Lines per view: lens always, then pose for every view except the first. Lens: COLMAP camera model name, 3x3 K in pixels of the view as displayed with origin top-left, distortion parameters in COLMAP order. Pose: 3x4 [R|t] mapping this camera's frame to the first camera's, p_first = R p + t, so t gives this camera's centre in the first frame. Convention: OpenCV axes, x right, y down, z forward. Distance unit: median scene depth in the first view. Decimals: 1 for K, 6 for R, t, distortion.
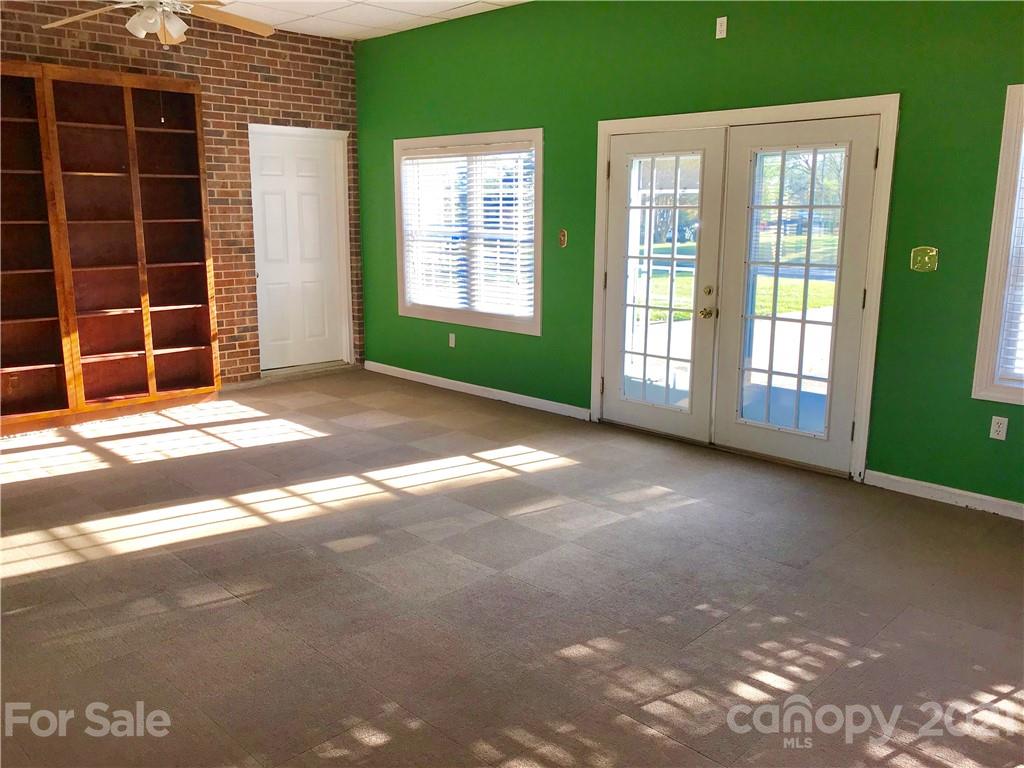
lens RADIAL K [[842.3, 0, 516.5], [0, 842.3, 379.2], [0, 0, 1]] dist [0.022732, -0.007296]
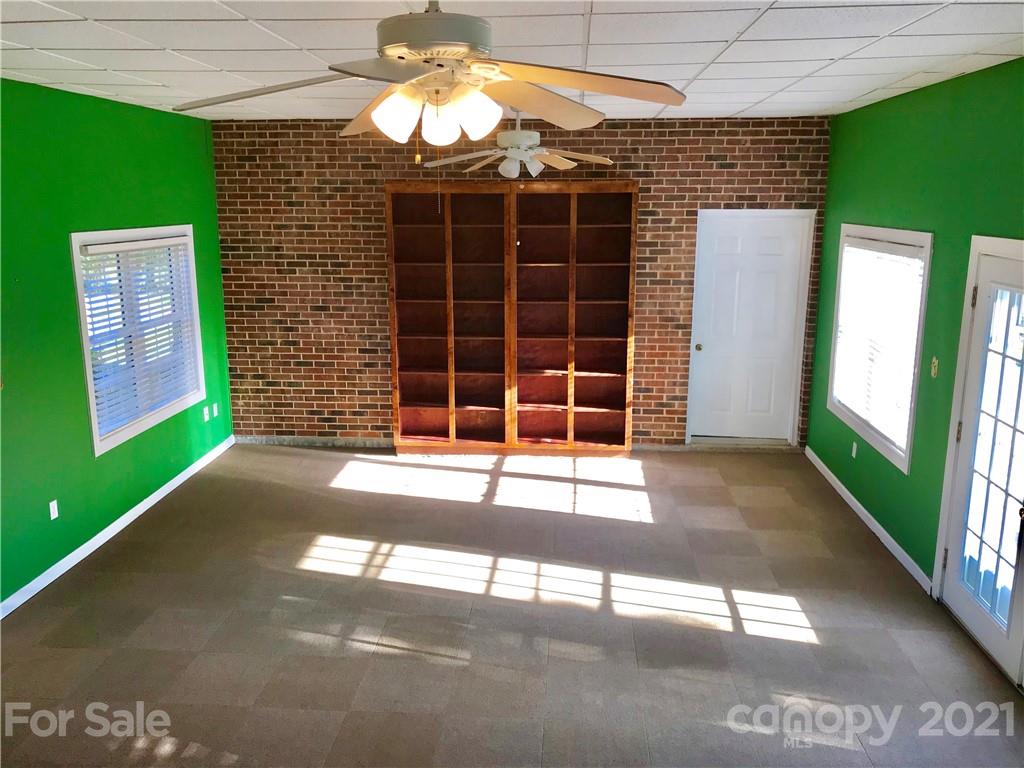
lens RADIAL K [[842.3, 0, 517.3], [0, 842.3, 385.5], [0, 0, 1]] dist [0.022732, -0.007296]
pose [[0.646432, 0.166346, -0.744617, 0.375570], [-0.150839, 0.984544, 0.088996, -0.151076], [0.747913, 0.054787, 0.661532, 0.146438]]
